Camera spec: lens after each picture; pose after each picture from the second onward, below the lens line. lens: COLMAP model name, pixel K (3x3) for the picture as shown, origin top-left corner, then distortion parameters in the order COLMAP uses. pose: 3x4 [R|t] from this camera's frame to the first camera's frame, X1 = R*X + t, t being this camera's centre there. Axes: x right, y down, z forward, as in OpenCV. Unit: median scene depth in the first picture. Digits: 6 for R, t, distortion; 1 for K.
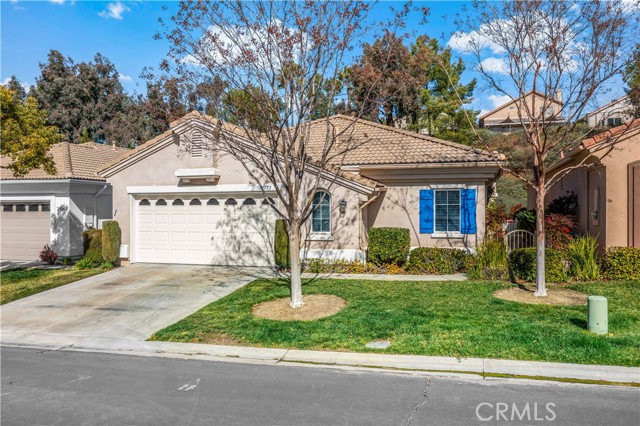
lens RADIAL K [[517.8, 0, 317.0], [0, 517.8, 213.2], [0, 0, 1]] dist [-0.007610, -0.002865]
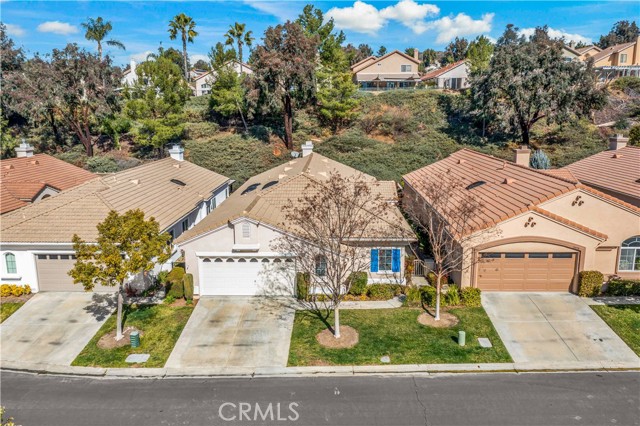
lens RADIAL K [[517.8, 0, 317.0], [0, 517.8, 213.2], [0, 0, 1]] dist [-0.007610, -0.002865]
pose [[0.961533, -0.064745, 0.266951, -0.485082], [0.009843, 0.979323, 0.202065, -0.560651], [-0.274514, -0.191664, 0.942288, -0.682578]]
